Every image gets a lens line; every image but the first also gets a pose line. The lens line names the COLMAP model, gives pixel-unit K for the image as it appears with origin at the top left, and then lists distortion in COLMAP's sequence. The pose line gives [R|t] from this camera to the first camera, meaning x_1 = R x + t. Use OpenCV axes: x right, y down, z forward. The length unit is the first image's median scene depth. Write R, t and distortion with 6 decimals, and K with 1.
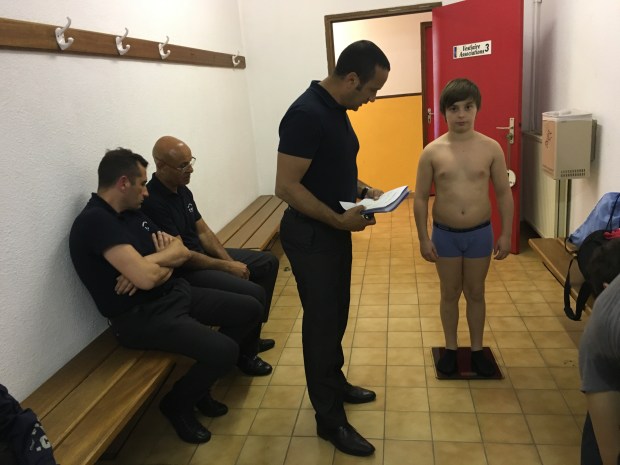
lens RADIAL K [[536.2, 0, 310.0], [0, 536.2, 232.5], [0, 0, 1]] dist [0.135870, -0.203063]
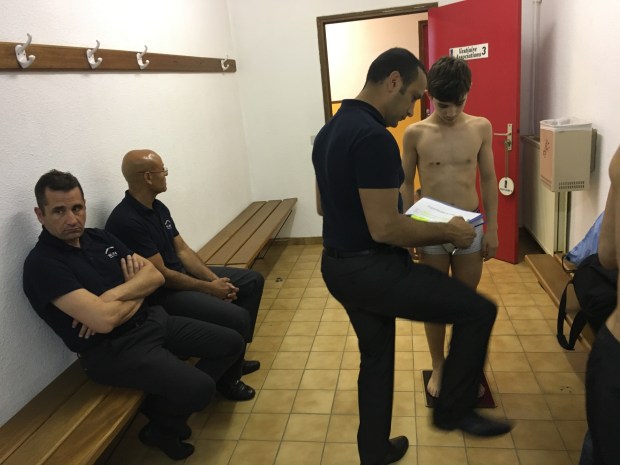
lens RADIAL K [[536.2, 0, 310.0], [0, 536.2, 232.5], [0, 0, 1]] dist [0.135870, -0.203063]
pose [[0.999939, -0.004426, -0.010153, 0.034408], [0.004562, 0.999900, 0.013375, -0.042620], [0.010093, -0.013421, 0.999859, 0.040923]]
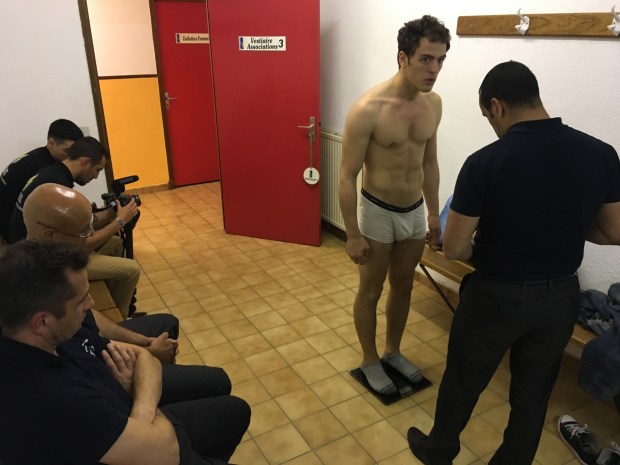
lens RADIAL K [[536.2, 0, 310.0], [0, 536.2, 232.5], [0, 0, 1]] dist [0.135870, -0.203063]
pose [[0.779614, -0.150496, 0.607909, -0.361165], [0.108178, 0.988467, 0.105975, -0.136049], [-0.616846, -0.016857, 0.786903, 0.269200]]
